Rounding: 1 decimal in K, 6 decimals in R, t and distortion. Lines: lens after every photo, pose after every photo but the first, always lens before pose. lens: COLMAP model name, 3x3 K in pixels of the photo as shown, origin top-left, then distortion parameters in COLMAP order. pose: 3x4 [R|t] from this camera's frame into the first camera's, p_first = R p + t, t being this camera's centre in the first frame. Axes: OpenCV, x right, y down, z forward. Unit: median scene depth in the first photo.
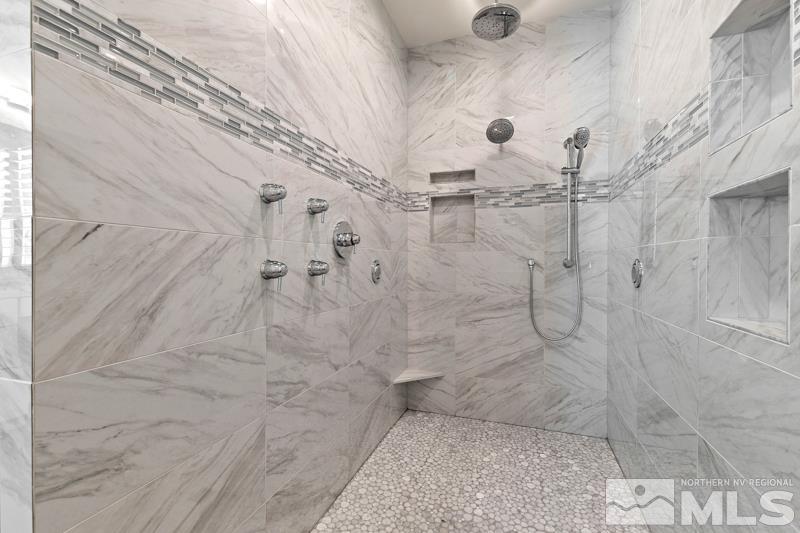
lens RADIAL K [[349.7, 0, 403.3], [0, 349.7, 264.6], [0, 0, 1]] dist [0.007187, -0.000596]
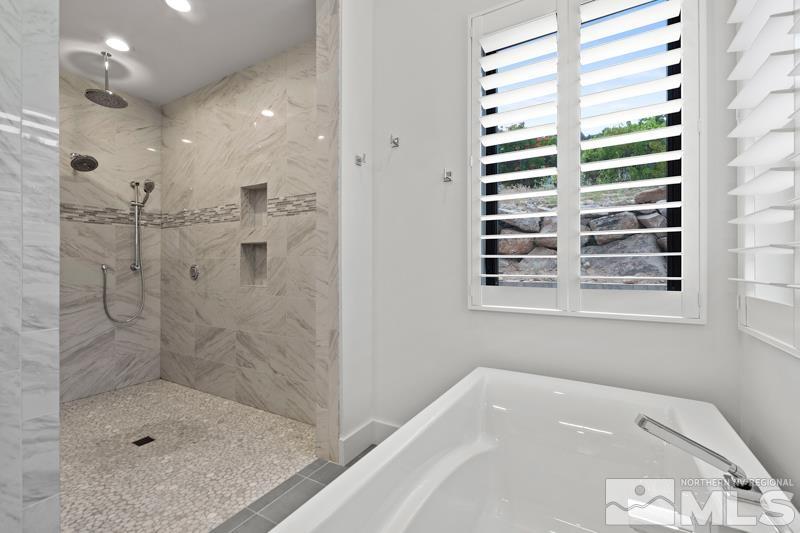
lens RADIAL K [[349.7, 0, 403.3], [0, 349.7, 264.6], [0, 0, 1]] dist [0.007187, -0.000596]
pose [[0.195716, 0.001452, 0.980659, -0.721814], [0.006934, 0.999972, -0.002864, -0.002896], [-0.980636, 0.007361, 0.195701, -0.365768]]
